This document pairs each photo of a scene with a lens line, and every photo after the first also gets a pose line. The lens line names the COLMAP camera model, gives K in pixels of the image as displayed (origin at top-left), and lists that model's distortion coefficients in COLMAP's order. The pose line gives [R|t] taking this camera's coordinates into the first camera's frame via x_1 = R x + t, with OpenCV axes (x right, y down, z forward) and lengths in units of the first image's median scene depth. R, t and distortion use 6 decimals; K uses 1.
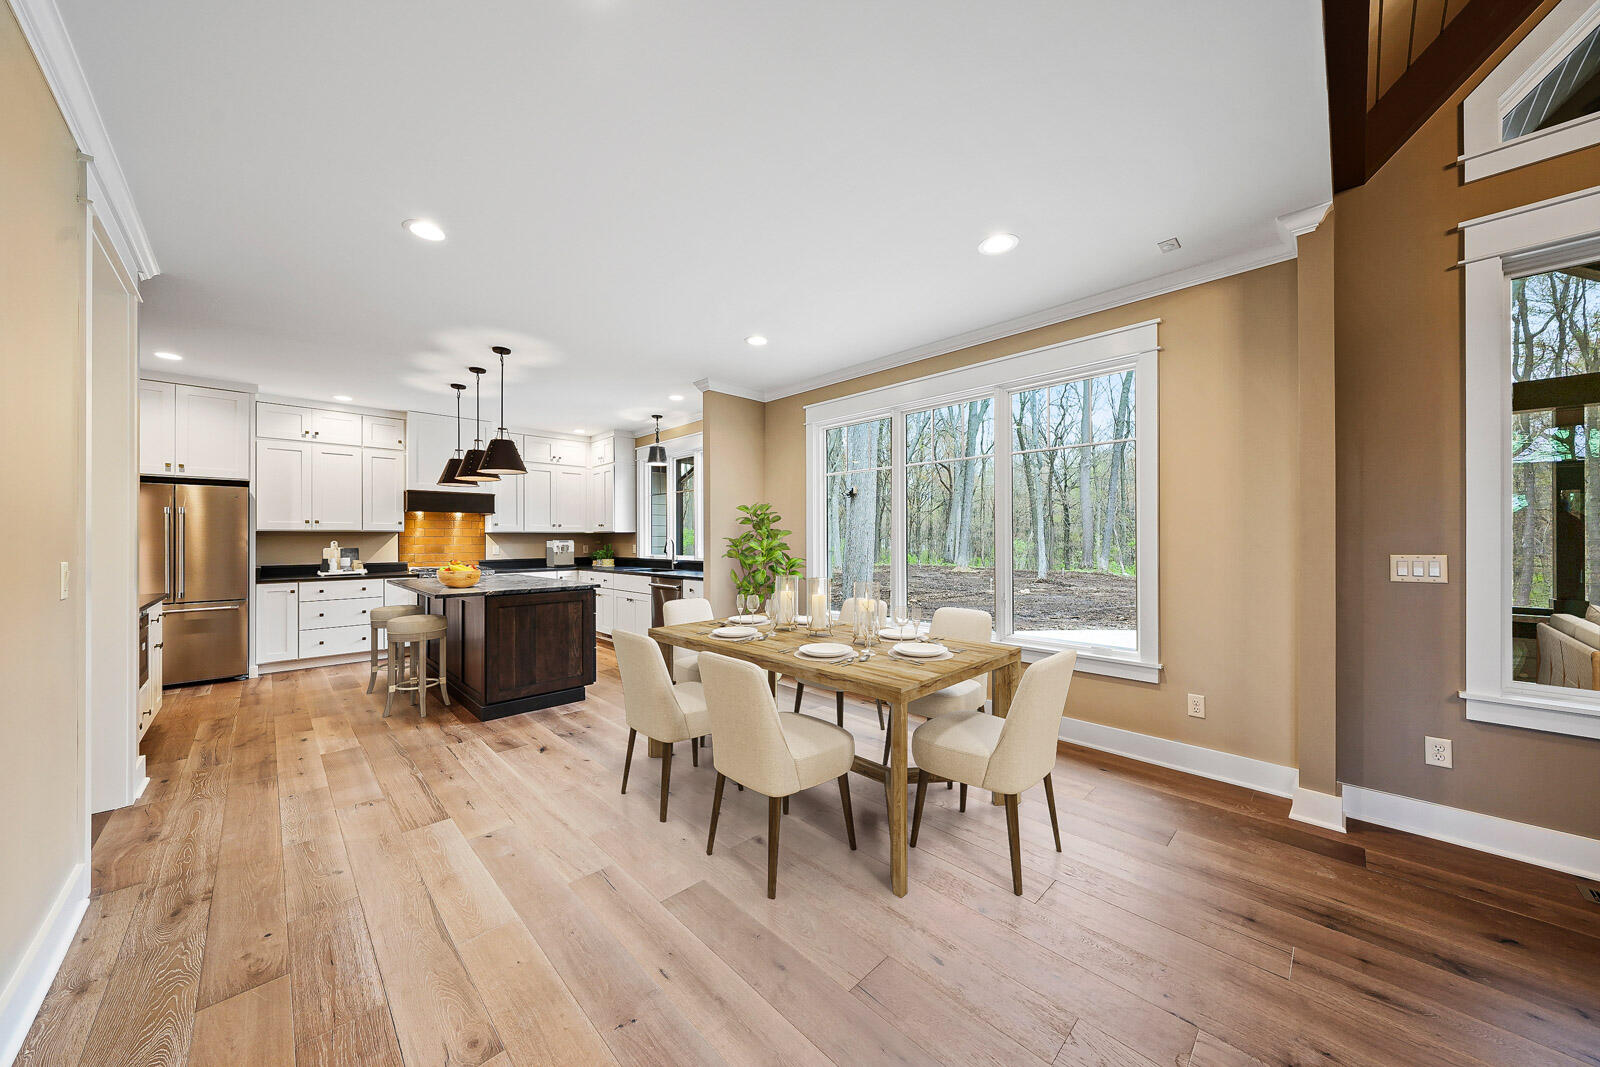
lens RADIAL K [[552.1, 0, 788.1], [0, 552.1, 535.0], [0, 0, 1]] dist [0.004462, -0.000528]
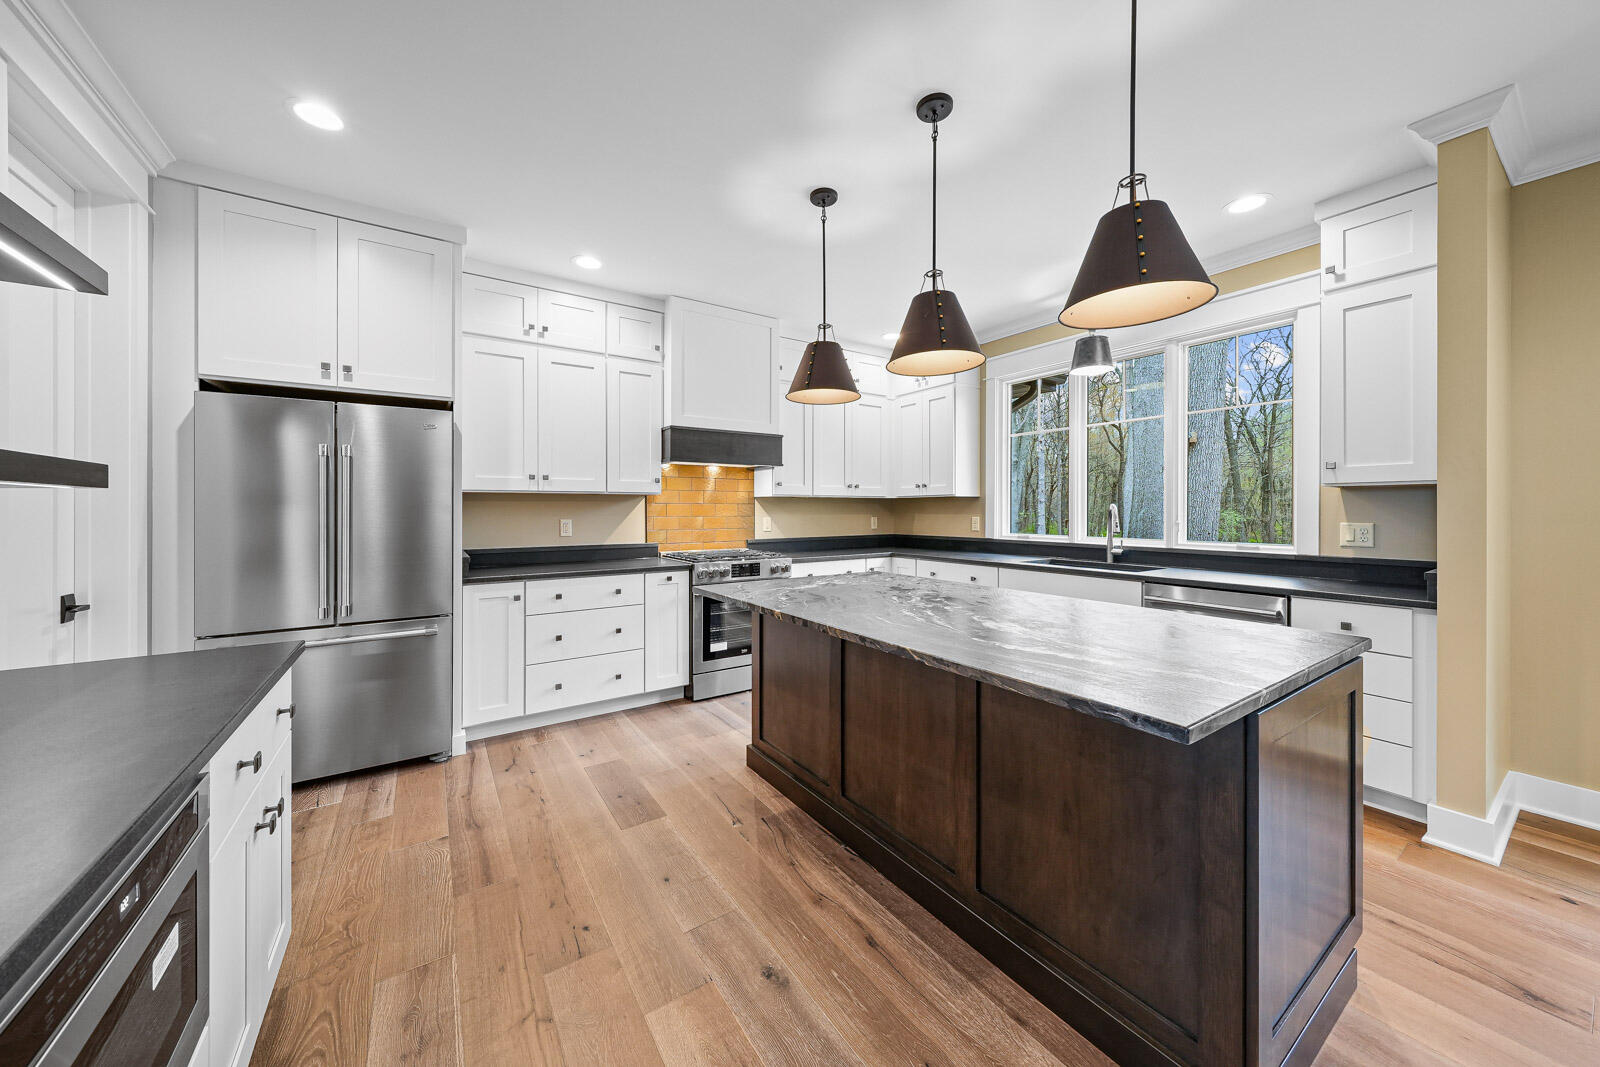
lens RADIAL K [[552.1, 0, 791.6], [0, 552.1, 509.0], [0, 0, 1]] dist [0.004462, -0.000528]
pose [[0.981054, 0.003468, -0.193705, -0.478153], [-0.002344, 0.999979, 0.006032, 0.006574], [0.193722, -0.005464, 0.981041, 0.469428]]
